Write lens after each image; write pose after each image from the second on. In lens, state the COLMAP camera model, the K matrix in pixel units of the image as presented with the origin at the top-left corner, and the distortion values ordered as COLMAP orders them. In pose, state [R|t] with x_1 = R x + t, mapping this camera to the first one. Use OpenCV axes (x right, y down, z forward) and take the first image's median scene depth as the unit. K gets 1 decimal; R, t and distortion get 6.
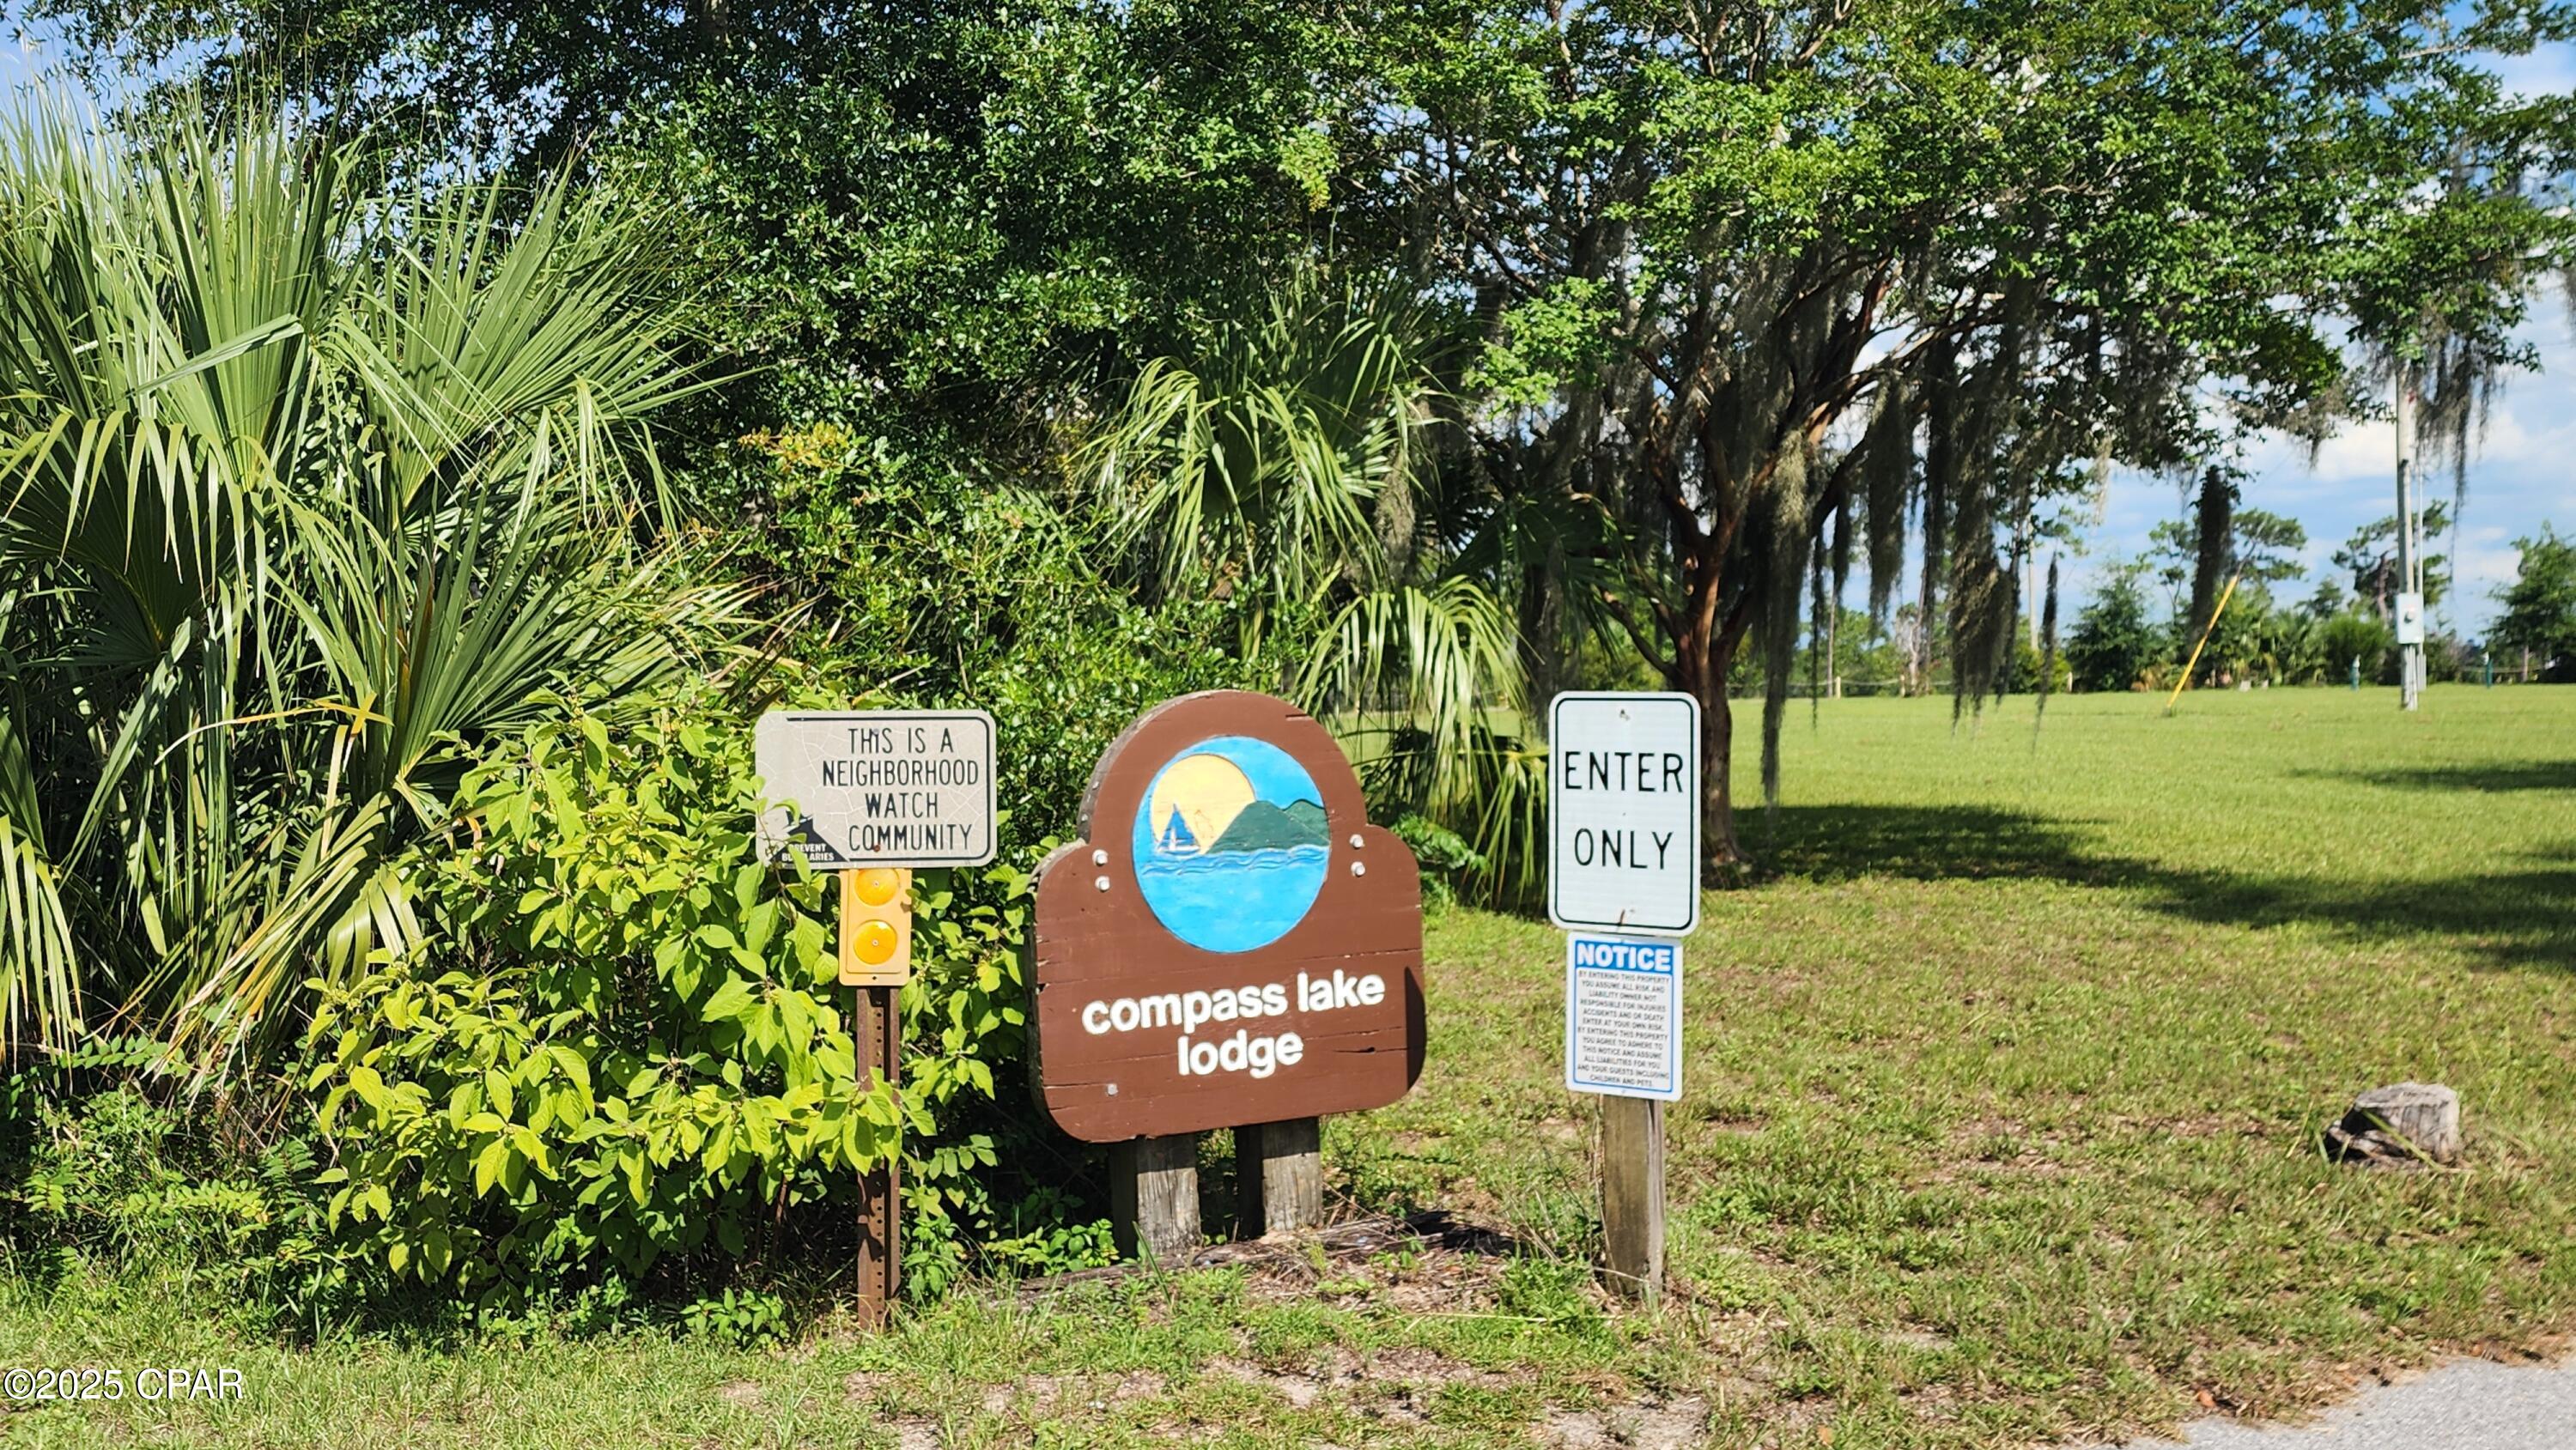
lens RADIAL K [[2451.9, 0, 1281.1], [0, 2451.9, 718.1], [0, 0, 1]] dist [0.068039, 0.000000]
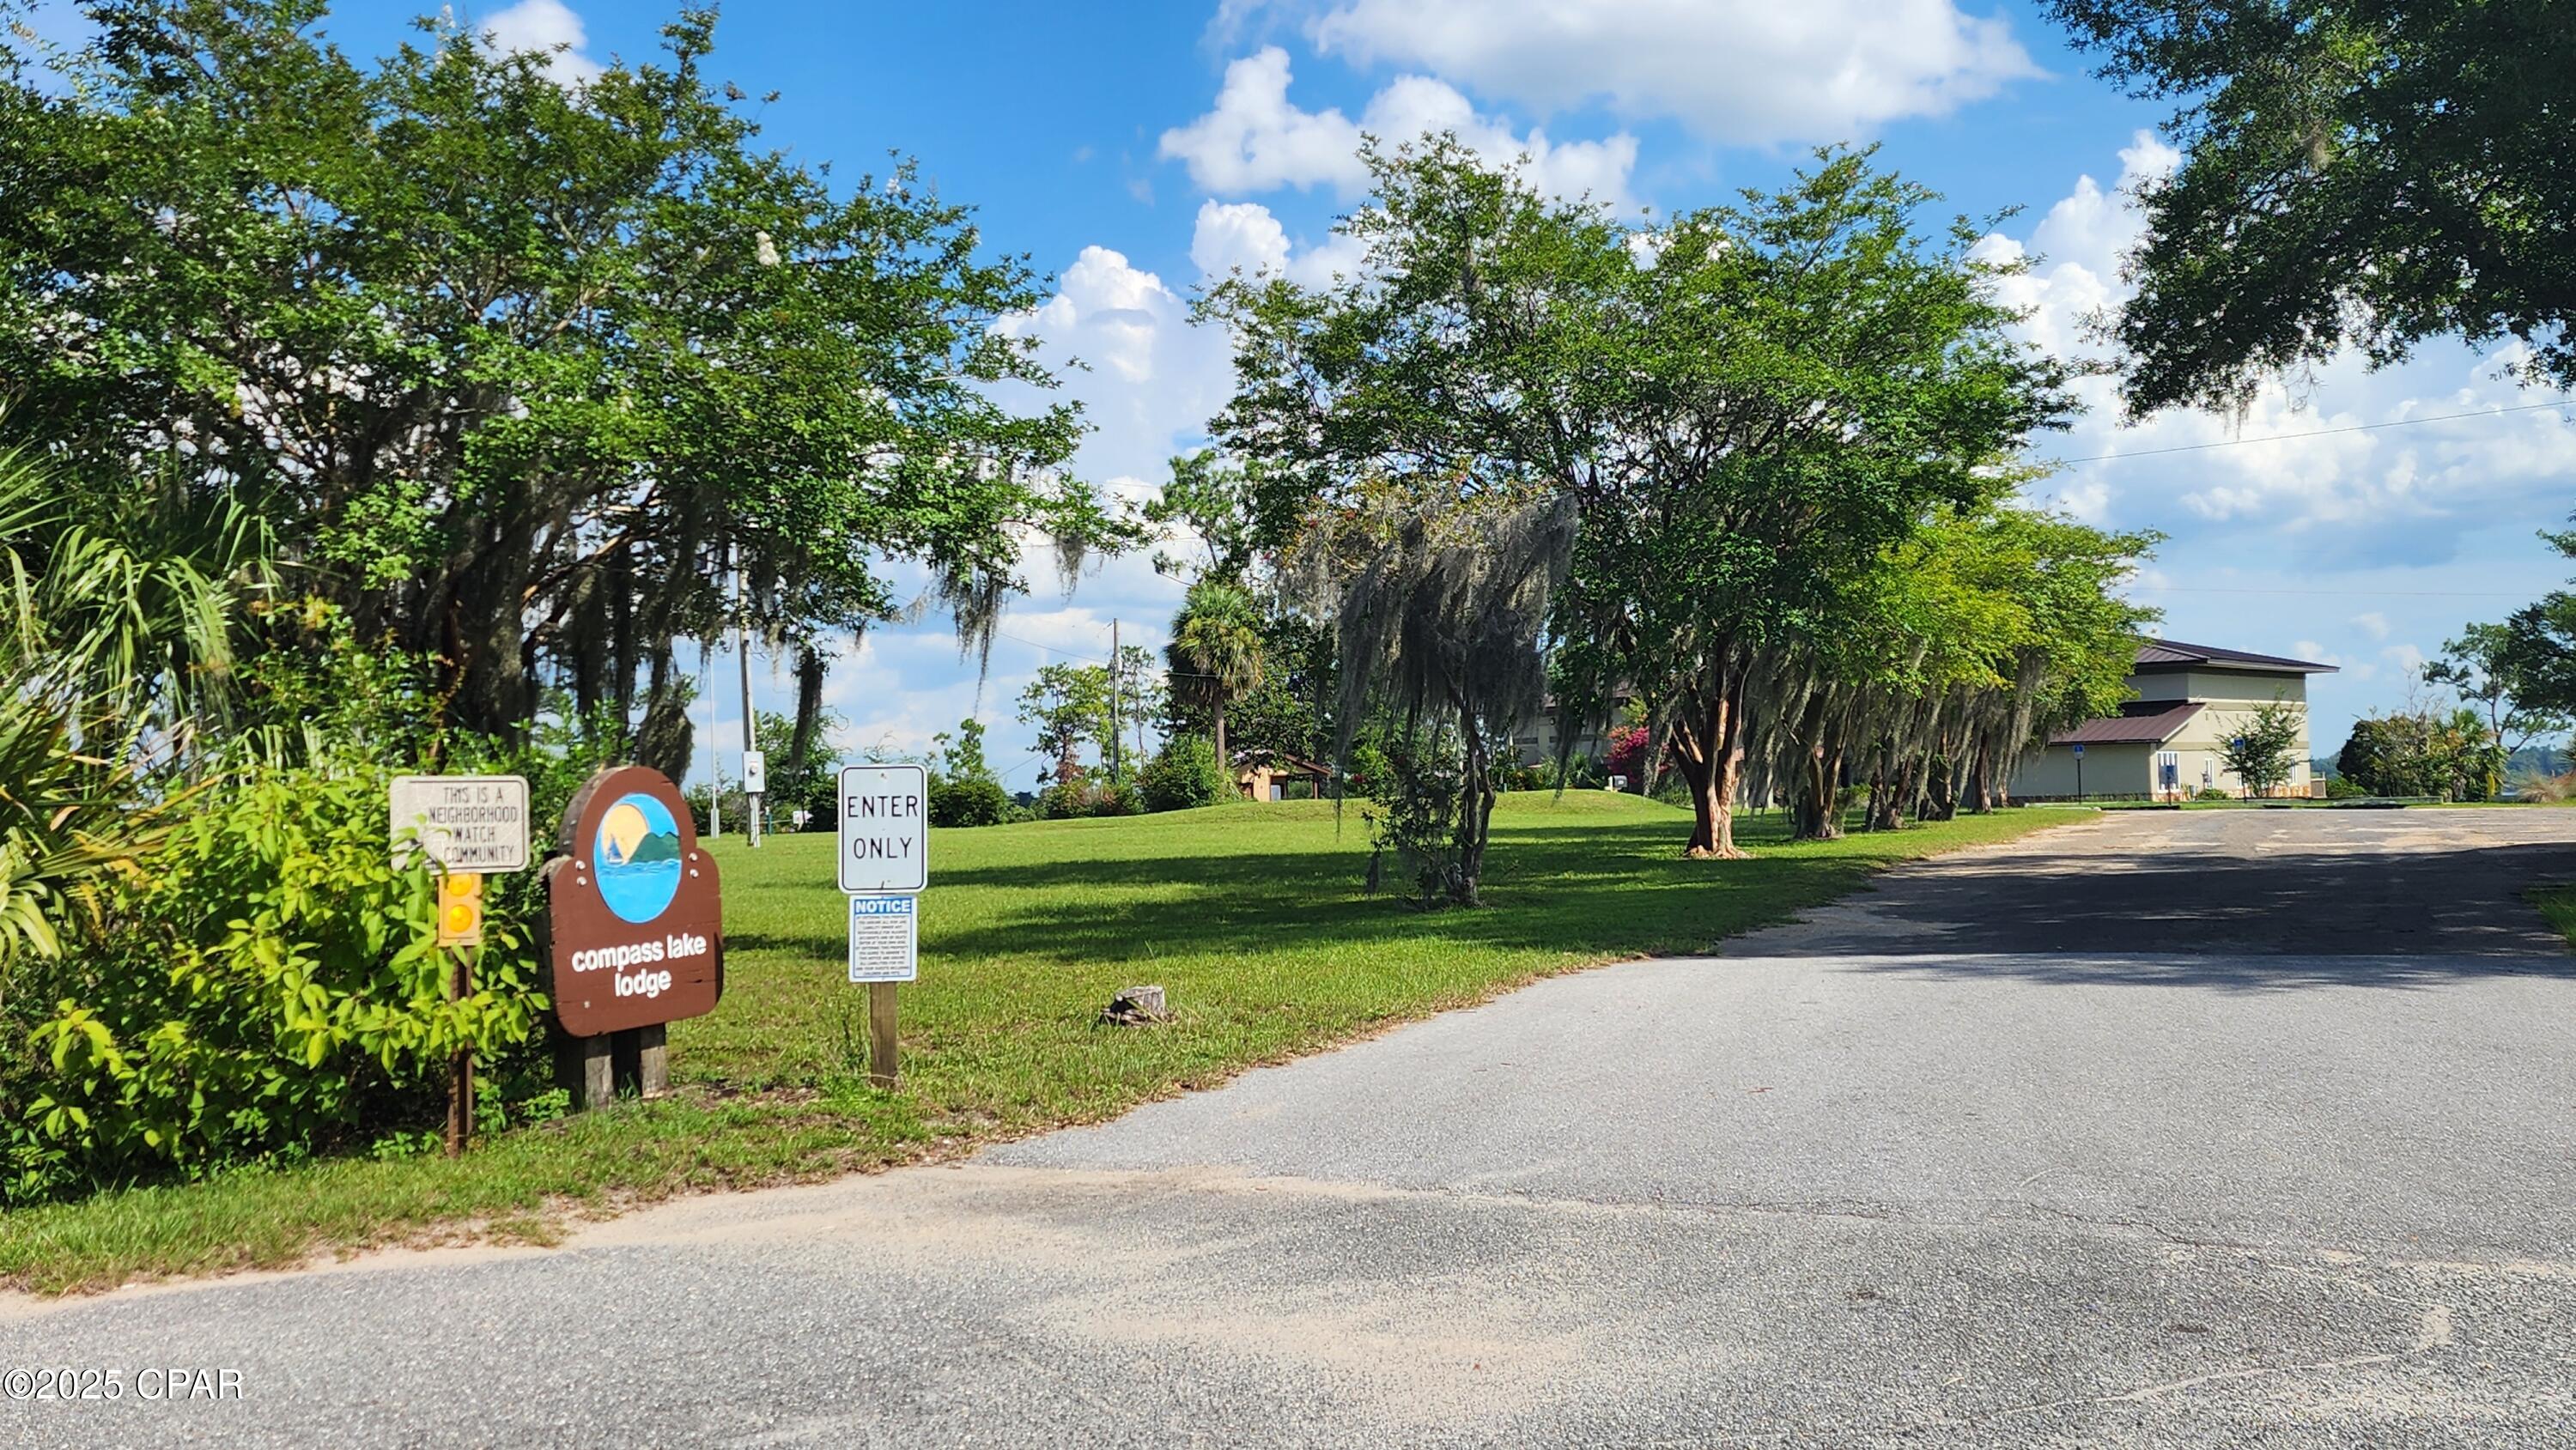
lens RADIAL K [[2451.9, 0, 1312.7], [0, 2451.9, 737.0], [0, 0, 1]] dist [0.068039, 0.000000]
pose [[0.765227, 0.008309, 0.643707, -0.762464], [0.030778, 0.998301, -0.049475, 0.066897], [-0.643024, 0.057672, 0.763671, -0.601151]]
